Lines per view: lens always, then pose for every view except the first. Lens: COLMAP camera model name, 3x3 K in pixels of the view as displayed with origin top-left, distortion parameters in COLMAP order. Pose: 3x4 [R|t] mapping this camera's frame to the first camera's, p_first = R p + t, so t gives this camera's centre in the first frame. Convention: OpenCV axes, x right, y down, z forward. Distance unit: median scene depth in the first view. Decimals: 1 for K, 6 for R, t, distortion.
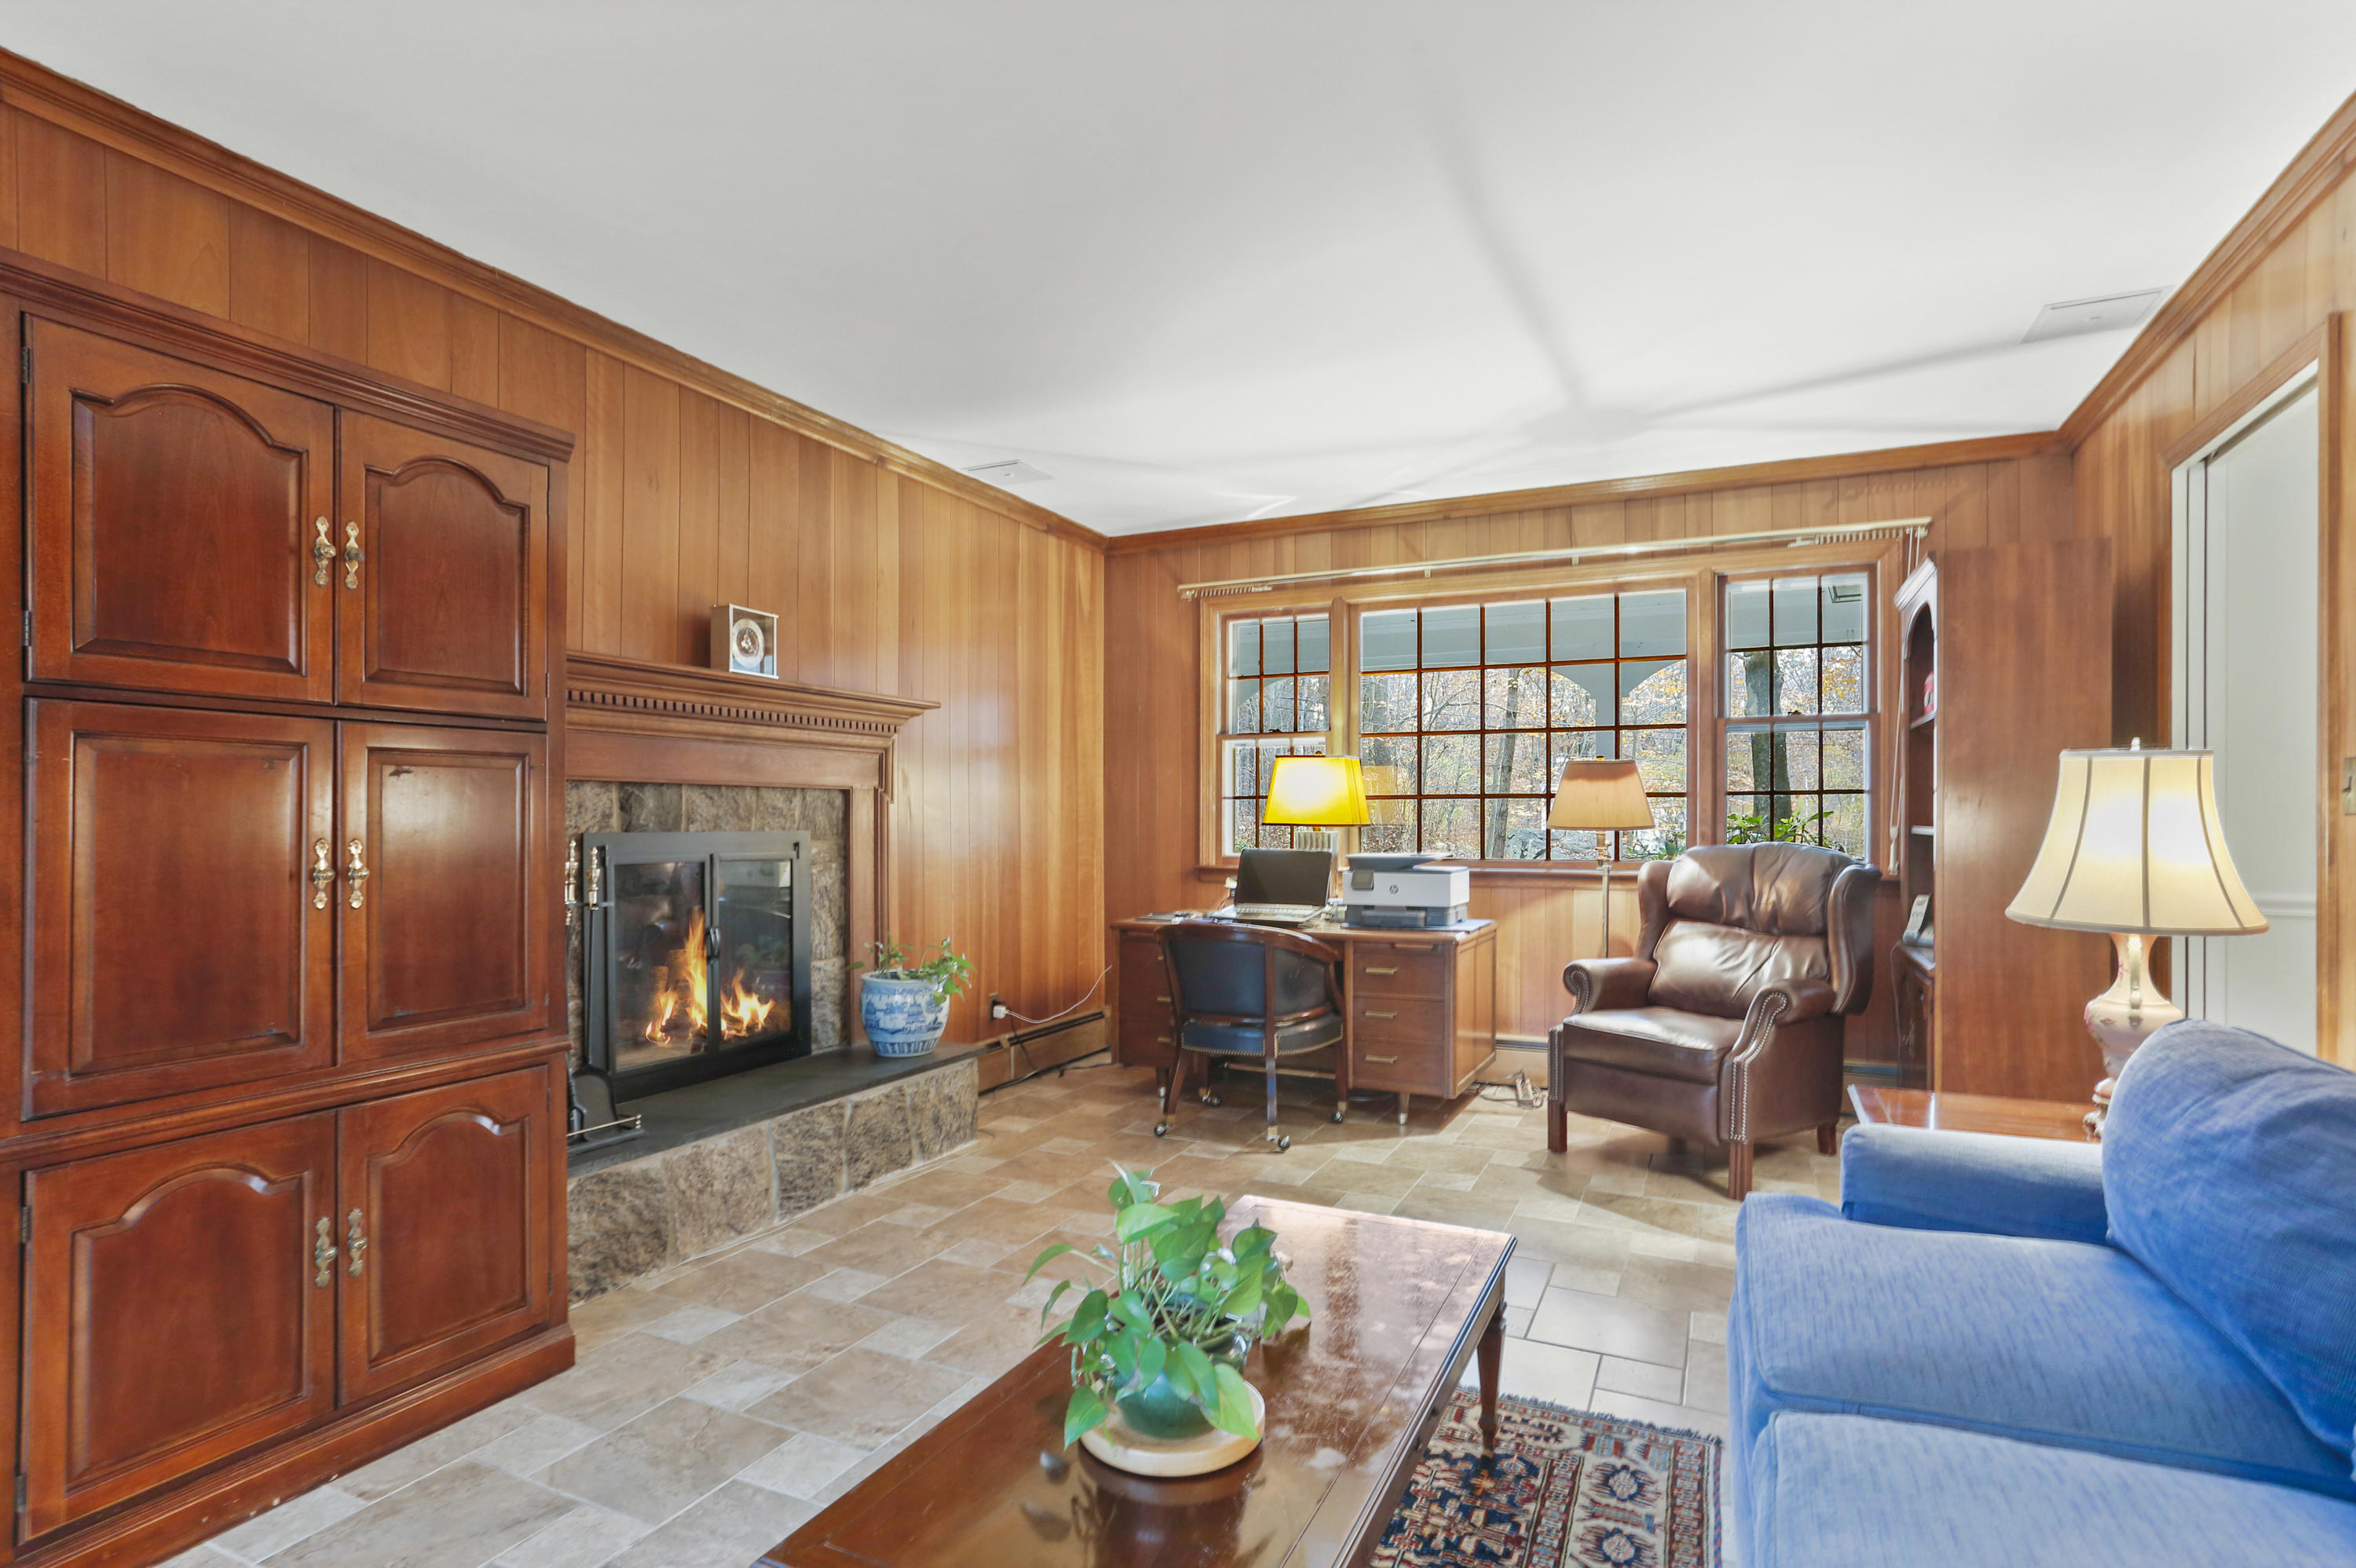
lens RADIAL K [[1158.6, 0, 1175.8], [0, 1158.6, 828.3], [0, 0, 1]] dist [-0.002241, 0.002877]
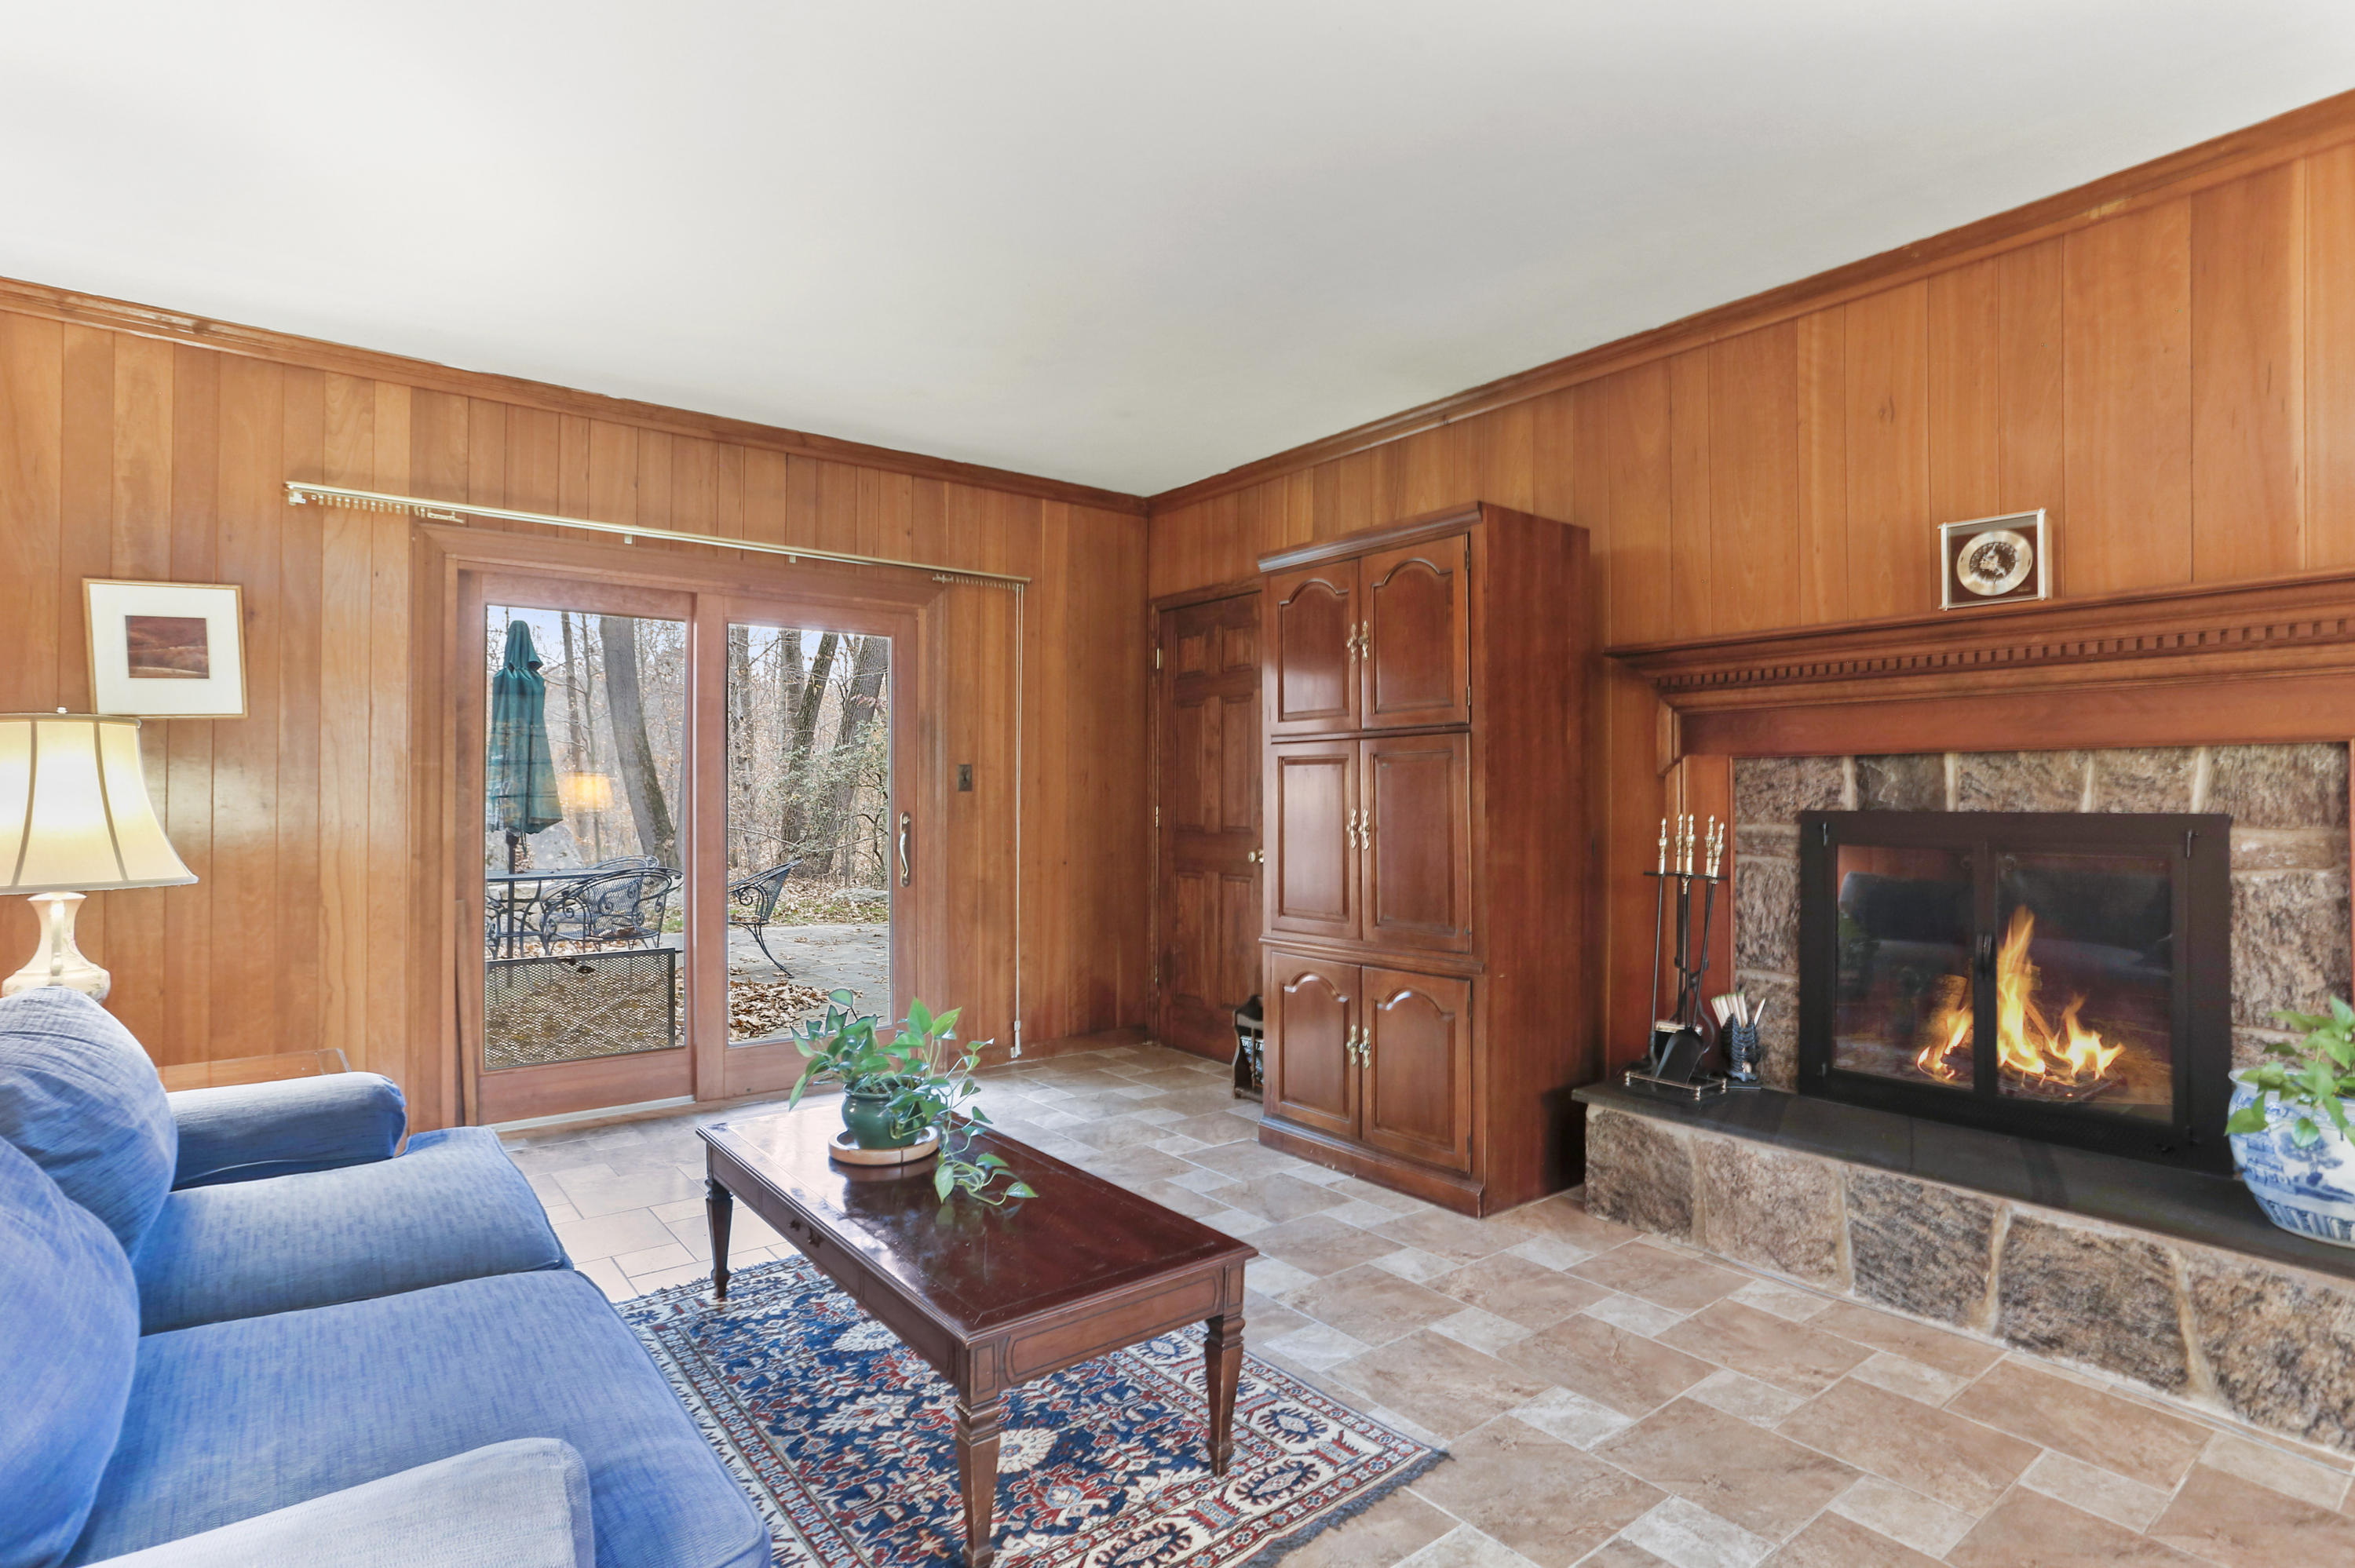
lens RADIAL K [[1158.0, 0, 1174.9], [0, 1158.0, 785.6], [0, 0, 1]] dist [-0.002241, 0.002877]
pose [[-0.436258, -0.011997, -0.899742, 0.600857], [-0.002938, 0.999925, -0.011908, -0.003494], [0.899817, -0.002552, -0.436260, 0.944860]]
